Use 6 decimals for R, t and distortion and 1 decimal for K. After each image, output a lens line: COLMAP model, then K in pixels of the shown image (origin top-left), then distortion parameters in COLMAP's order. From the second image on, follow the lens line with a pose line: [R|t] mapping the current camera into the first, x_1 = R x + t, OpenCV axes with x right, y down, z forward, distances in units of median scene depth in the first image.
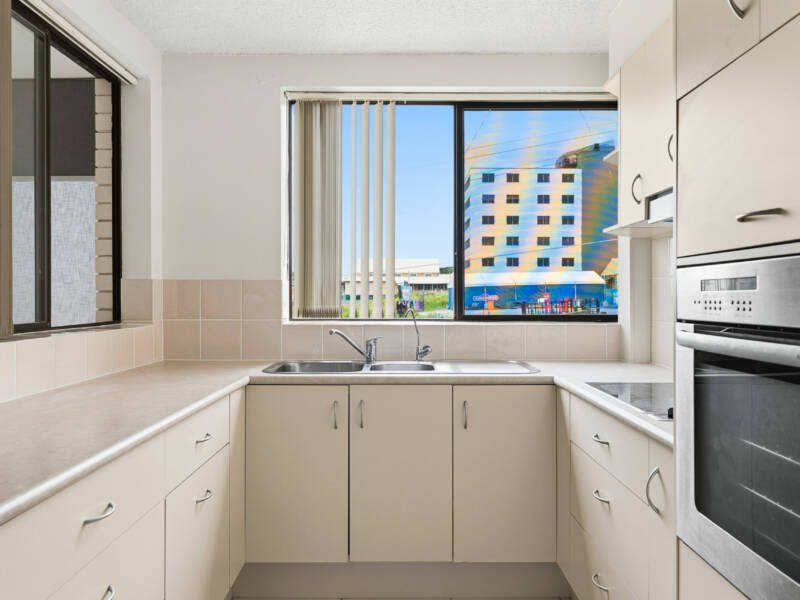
lens RADIAL K [[591.2, 0, 400.0], [0, 591.2, 300.0], [0, 0, 1]] dist [0.001446, -0.002107]
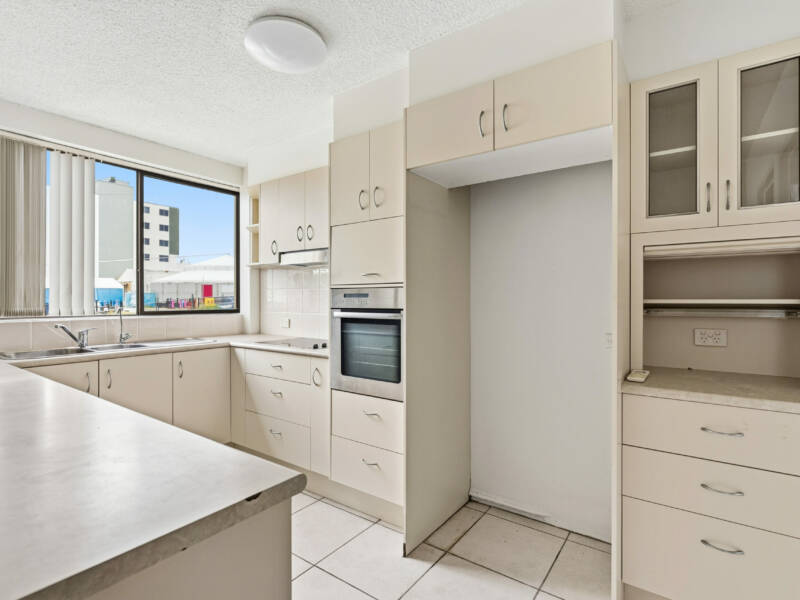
lens RADIAL K [[409.5, 0, 400.0], [0, 409.5, 300.0], [0, 0, 1]] dist [-0.002957, 0.000660]
pose [[0.583496, -0.003560, 0.812108, -0.382279], [0.004844, 0.999988, 0.000903, -0.001721], [-0.812102, 0.003407, 0.583506, -0.149158]]
